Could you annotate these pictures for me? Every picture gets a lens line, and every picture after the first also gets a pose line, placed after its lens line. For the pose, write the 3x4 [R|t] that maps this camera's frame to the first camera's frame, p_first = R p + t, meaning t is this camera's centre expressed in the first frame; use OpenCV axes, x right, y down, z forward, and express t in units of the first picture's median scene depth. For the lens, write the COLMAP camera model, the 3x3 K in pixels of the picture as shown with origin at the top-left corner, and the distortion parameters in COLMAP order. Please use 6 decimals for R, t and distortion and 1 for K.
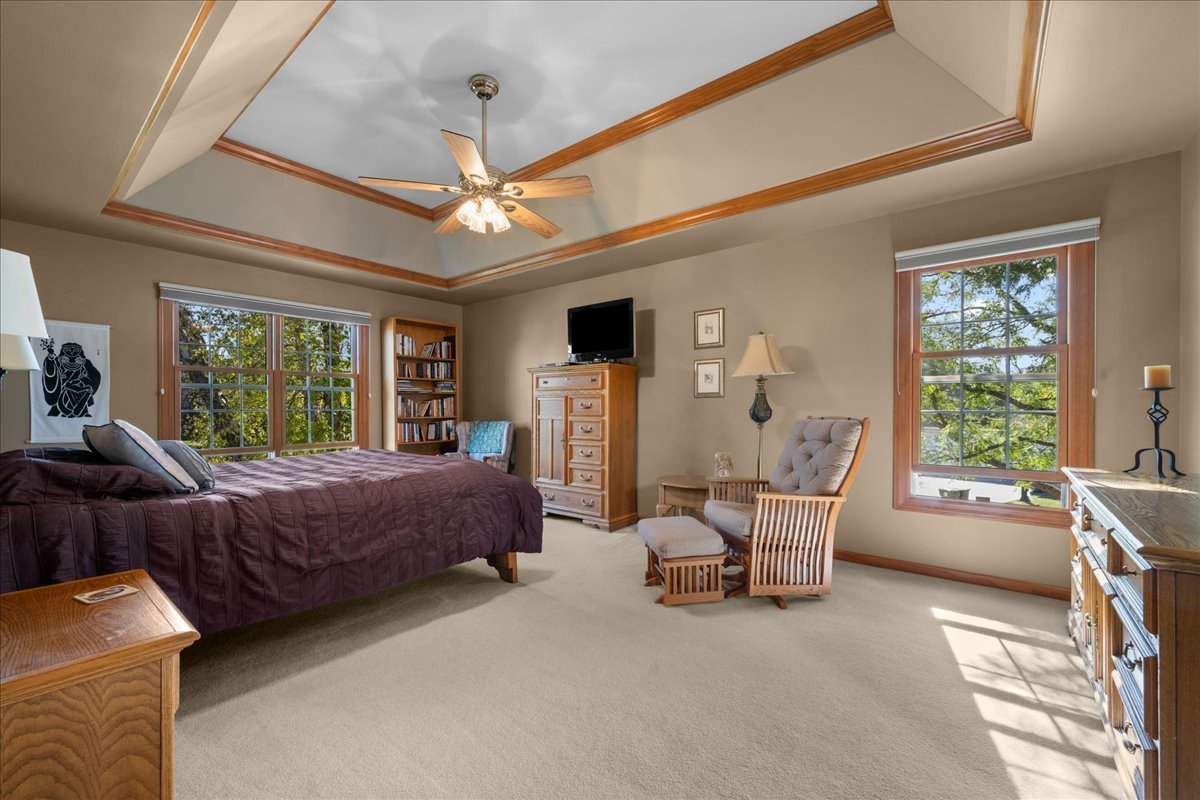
lens RADIAL K [[489.6, 0, 599.5], [0, 489.6, 406.6], [0, 0, 1]] dist [-0.000707, -0.000057]
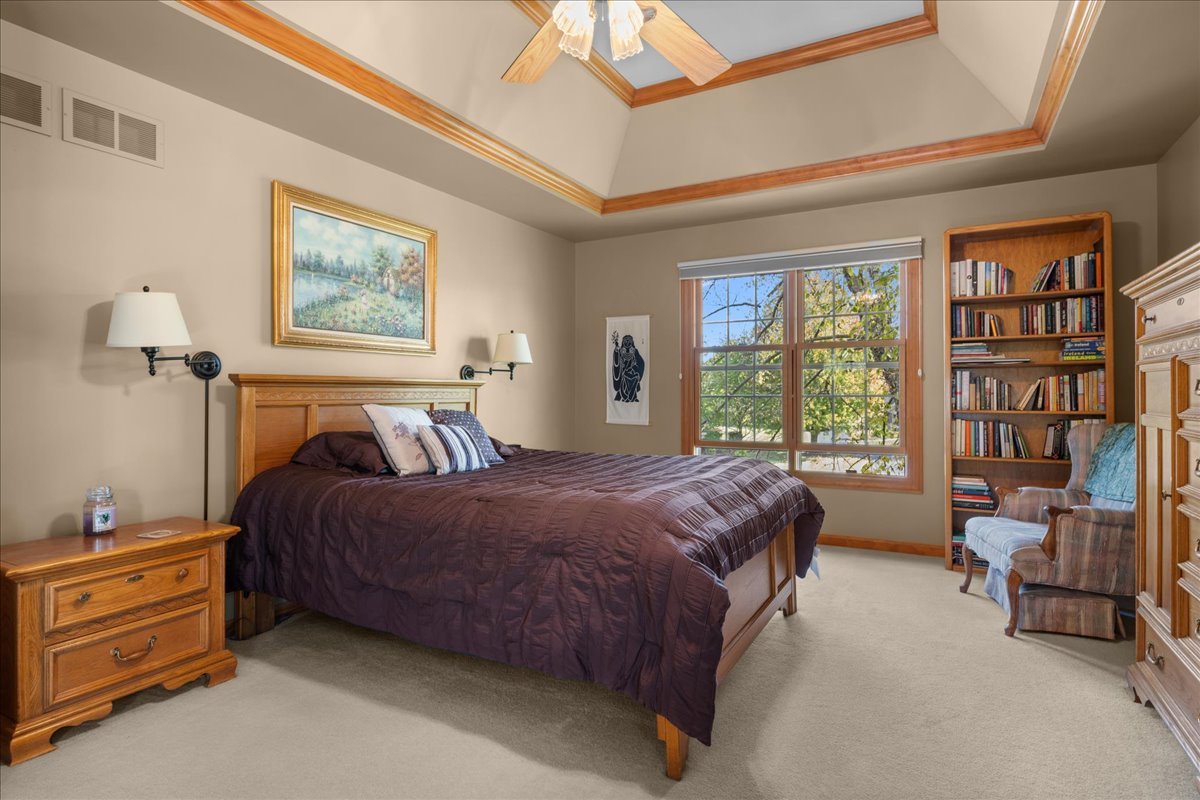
lens RADIAL K [[628.2, 0, 599.7], [0, 628.2, 393.5], [0, 0, 1]] dist [-0.001793, 0.000003]
pose [[0.176506, 0.000539, -0.984299, 0.310973], [0.003838, 0.999992, 0.001236, 0.000721], [0.984292, -0.003996, 0.176503, 0.663058]]
